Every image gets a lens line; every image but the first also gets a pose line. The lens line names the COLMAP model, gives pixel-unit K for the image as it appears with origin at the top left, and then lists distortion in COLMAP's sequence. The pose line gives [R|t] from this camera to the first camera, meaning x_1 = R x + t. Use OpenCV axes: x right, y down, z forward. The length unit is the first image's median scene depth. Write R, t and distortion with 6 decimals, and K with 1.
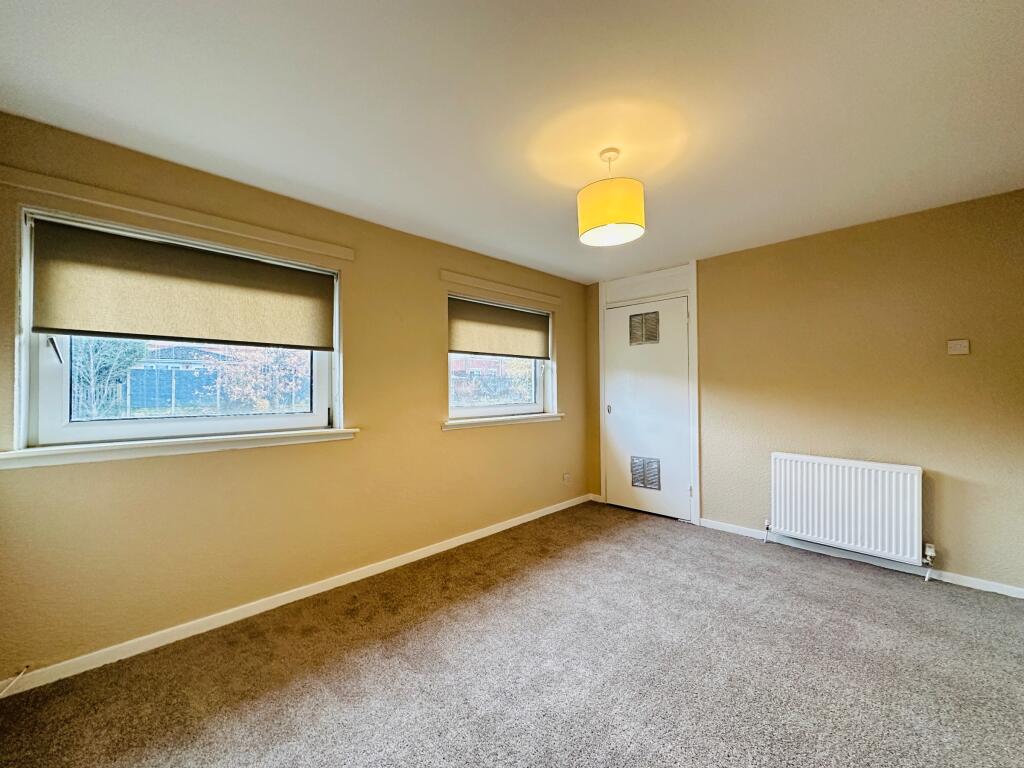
lens RADIAL K [[407.4, 0, 512.0], [0, 407.4, 384.0], [0, 0, 1]] dist [-0.000917, 0.000778]
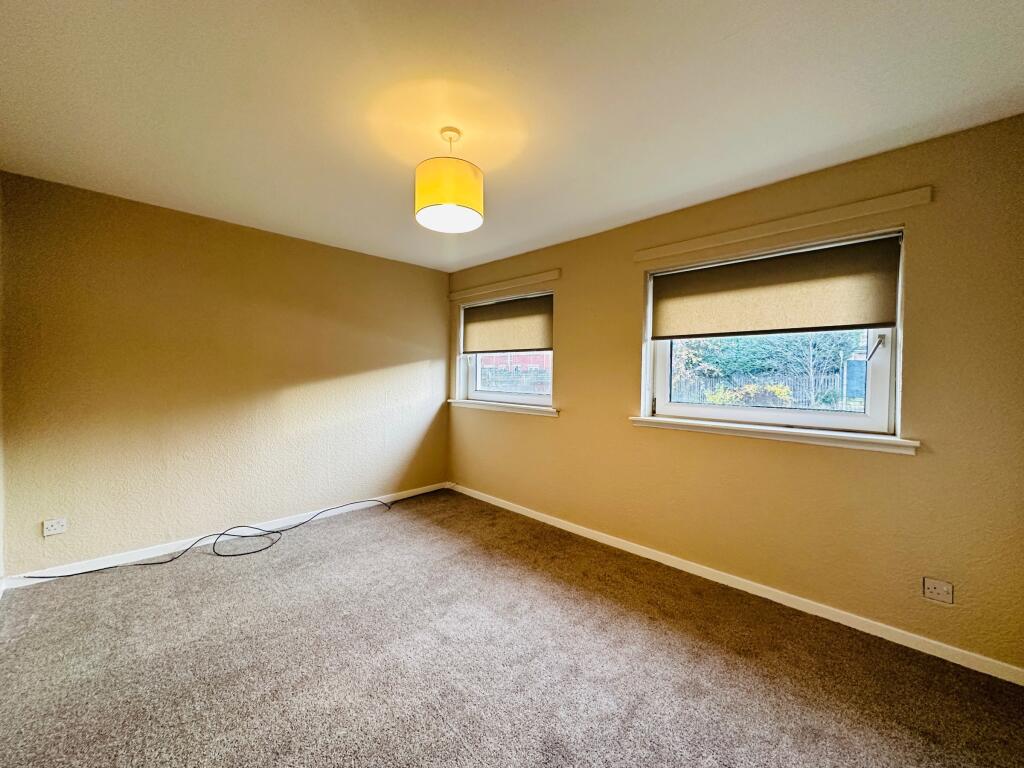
lens RADIAL K [[403.0, 0, 514.8], [0, 403.0, 388.8], [0, 0, 1]] dist [-0.000707, 0.000094]
pose [[0.016351, 0.039190, -0.999098, 0.917284], [-0.003259, 0.999228, 0.039142, -0.006752], [0.999861, 0.002616, 0.016466, 0.877747]]
